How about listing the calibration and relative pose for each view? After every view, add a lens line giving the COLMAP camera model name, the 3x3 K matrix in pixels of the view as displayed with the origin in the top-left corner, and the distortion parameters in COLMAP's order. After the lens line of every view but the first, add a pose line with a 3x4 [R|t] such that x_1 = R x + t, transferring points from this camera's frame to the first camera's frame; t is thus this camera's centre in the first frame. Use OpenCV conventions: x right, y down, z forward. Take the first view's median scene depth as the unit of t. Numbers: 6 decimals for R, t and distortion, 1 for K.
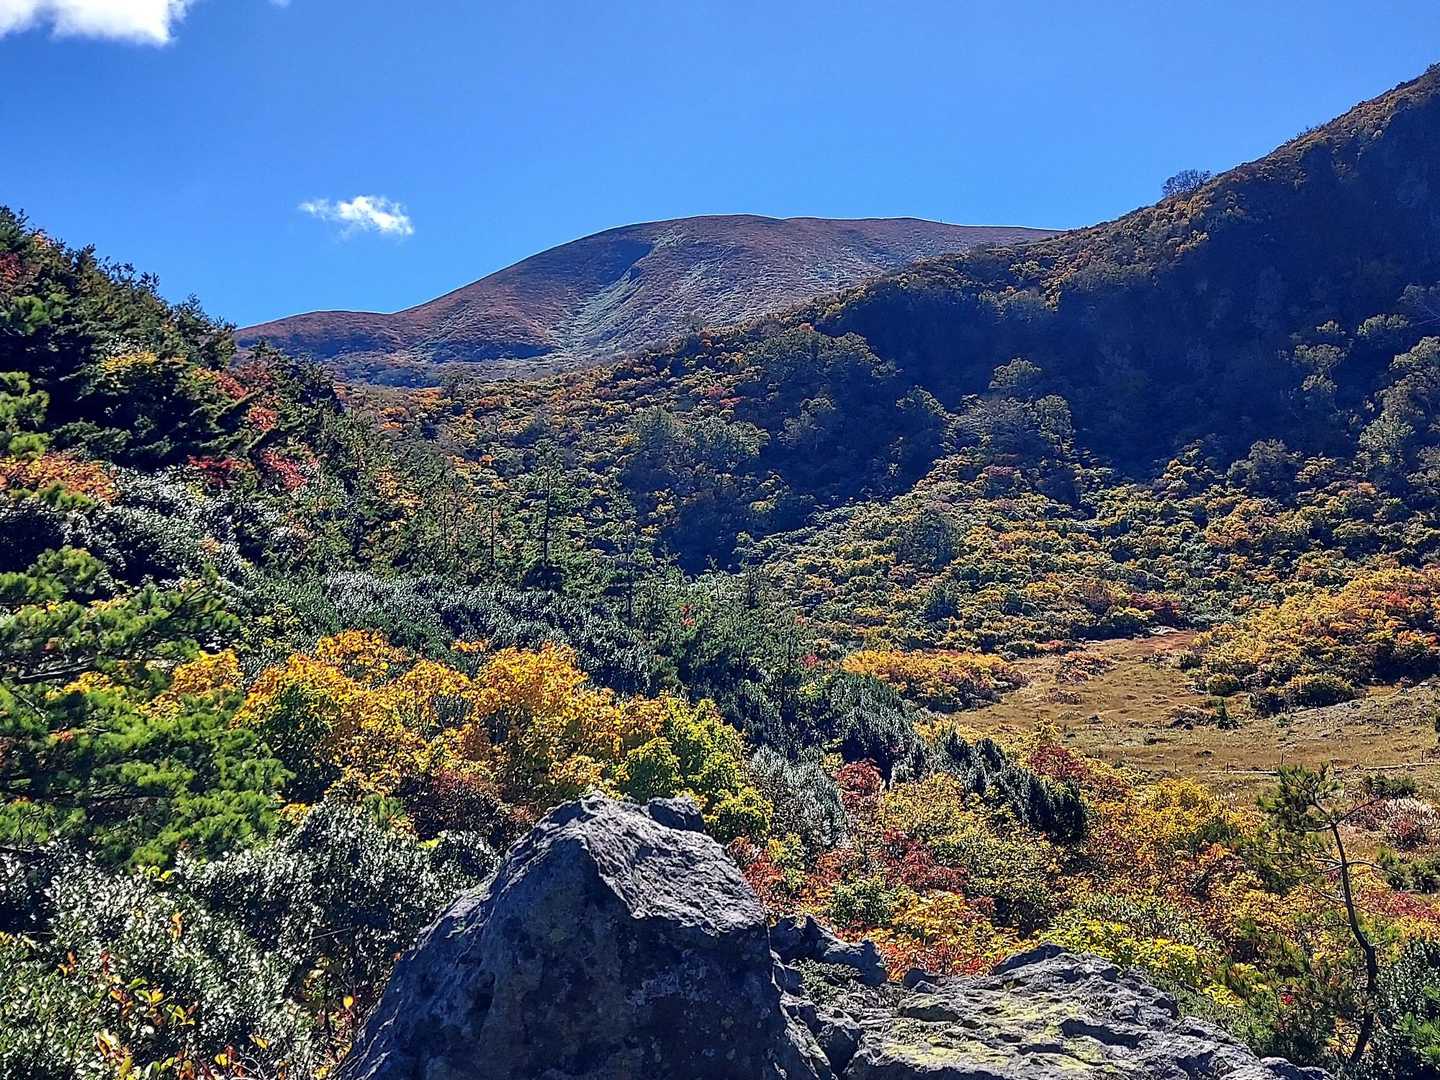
lens RADIAL K [[1579.8, 0, 728.2], [0, 1579.8, 564.6], [0, 0, 1]] dist [0.037029, -0.010510]
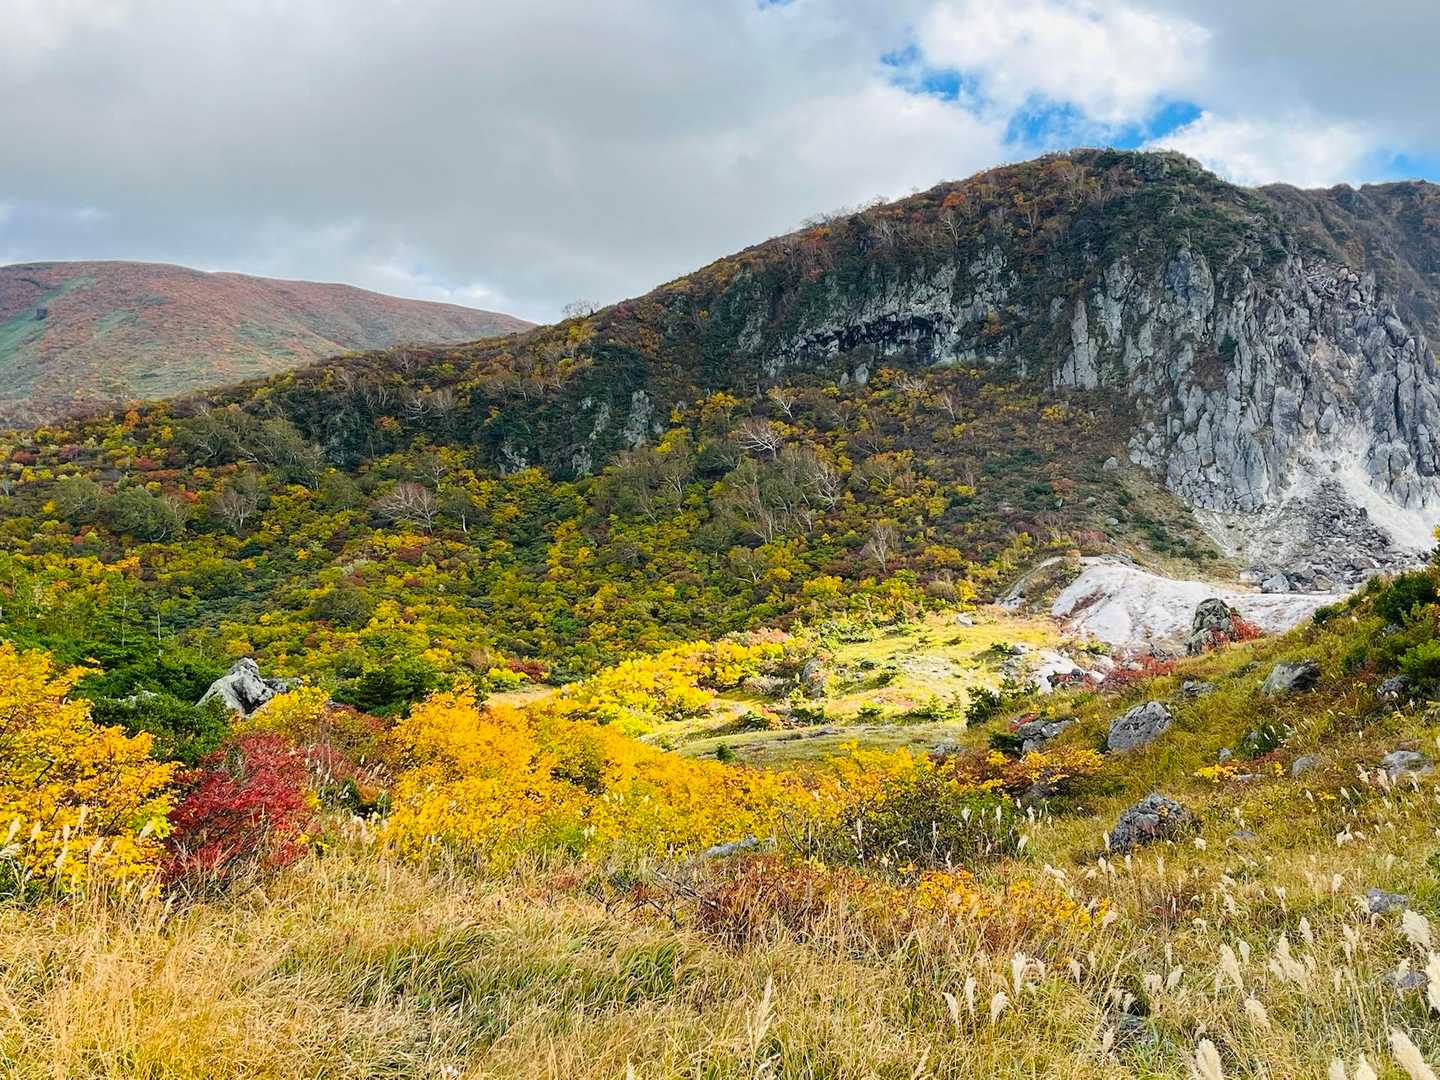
lens RADIAL K [[1579.8, 0, 728.2], [0, 1579.8, 564.6], [0, 0, 1]] dist [0.037029, -0.010510]
pose [[0.936815, 0.035167, 0.348054, -0.008979], [-0.019669, 0.998655, -0.047963, 0.000455], [-0.349273, 0.038086, 0.936247, -0.131376]]
